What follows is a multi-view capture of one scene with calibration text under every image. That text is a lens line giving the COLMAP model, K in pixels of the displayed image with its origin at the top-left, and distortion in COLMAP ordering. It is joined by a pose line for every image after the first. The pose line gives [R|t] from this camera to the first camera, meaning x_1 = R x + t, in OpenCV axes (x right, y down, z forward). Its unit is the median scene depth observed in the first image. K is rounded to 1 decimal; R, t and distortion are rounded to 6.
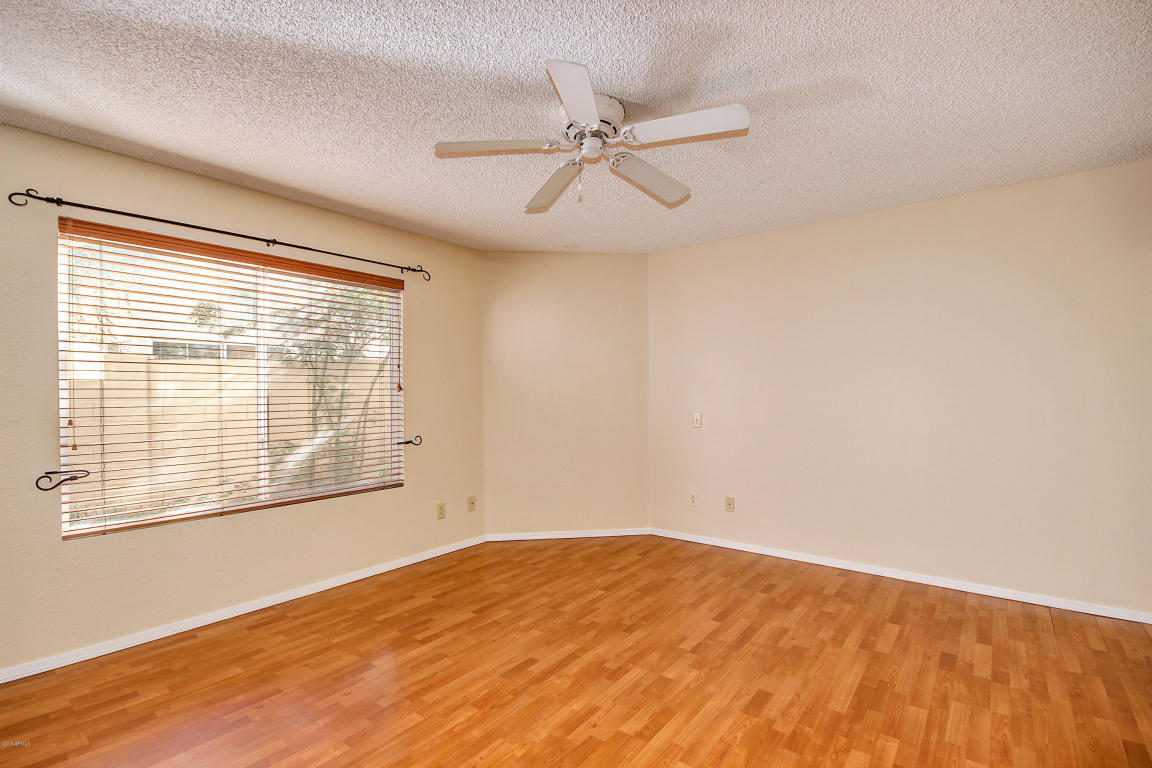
lens RADIAL K [[531.4, 0, 571.6], [0, 531.4, 380.3], [0, 0, 1]] dist [-0.001824, -0.003211]
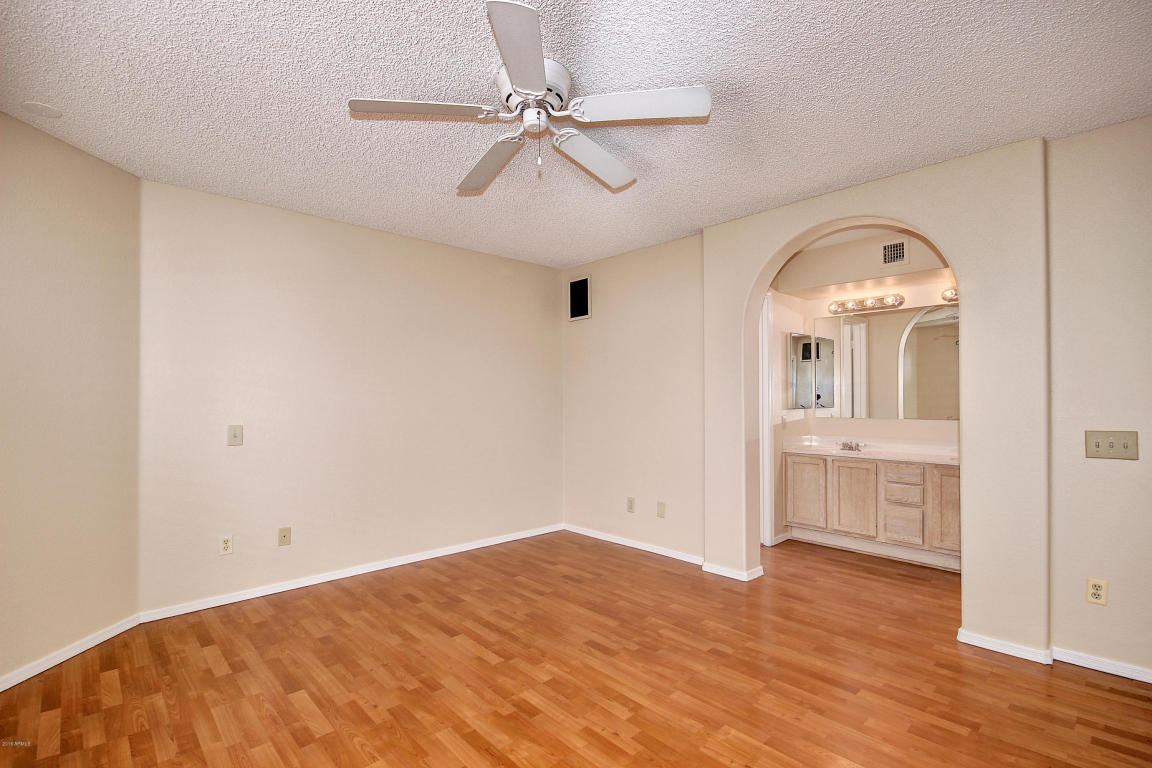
lens RADIAL K [[531.4, 0, 581.0], [0, 531.4, 392.0], [0, 0, 1]] dist [-0.001824, -0.003211]
pose [[0.138491, 0.021603, 0.990128, -0.641310], [-0.025008, 0.999520, -0.018310, 0.020399], [-0.990048, -0.022225, 0.138964, 0.626510]]
